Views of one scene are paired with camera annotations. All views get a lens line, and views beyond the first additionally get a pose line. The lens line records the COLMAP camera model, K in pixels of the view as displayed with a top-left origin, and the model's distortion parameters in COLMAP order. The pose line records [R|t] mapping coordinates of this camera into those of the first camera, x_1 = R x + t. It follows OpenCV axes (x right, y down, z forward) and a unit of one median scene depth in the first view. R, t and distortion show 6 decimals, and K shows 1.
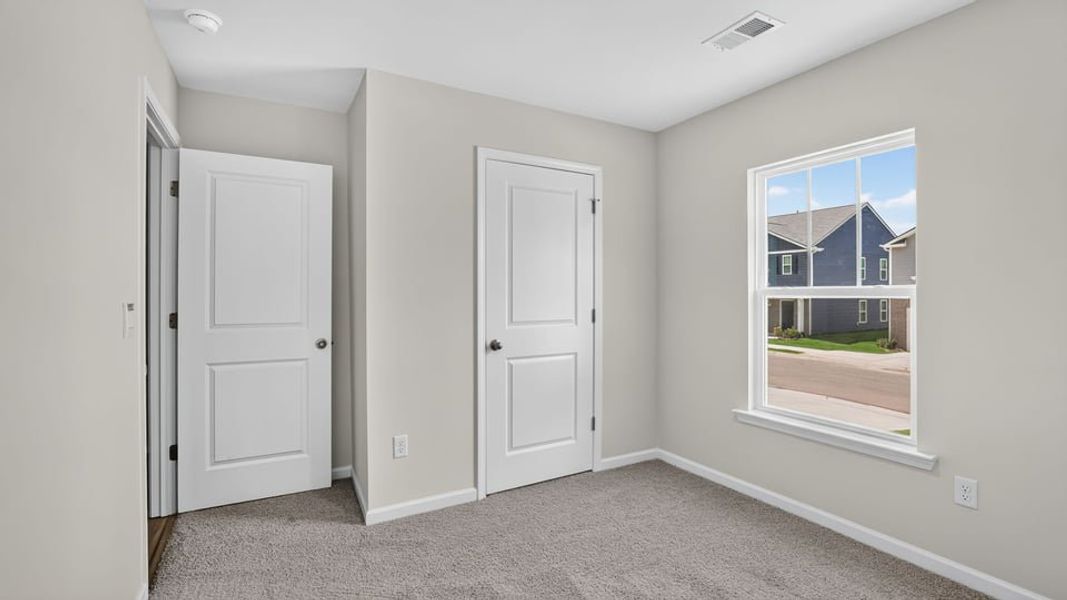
lens RADIAL K [[482.3, 0, 532.9], [0, 482.3, 289.0], [0, 0, 1]] dist [-0.001655, 0.000000]
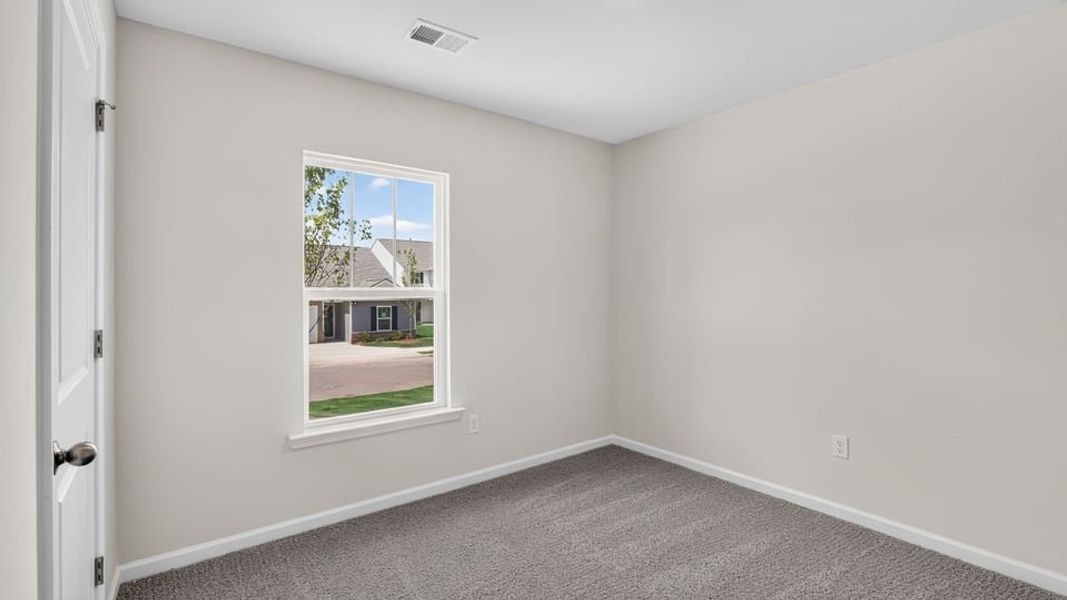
lens RADIAL K [[482.3, 0, 532.9], [0, 482.3, 289.0], [0, 0, 1]] dist [-0.001655, 0.000000]
pose [[-0.140966, 0.006904, 0.989990, -0.491883], [-0.011081, 0.999902, -0.008551, 0.000718], [-0.989952, -0.012175, -0.140875, 0.774300]]
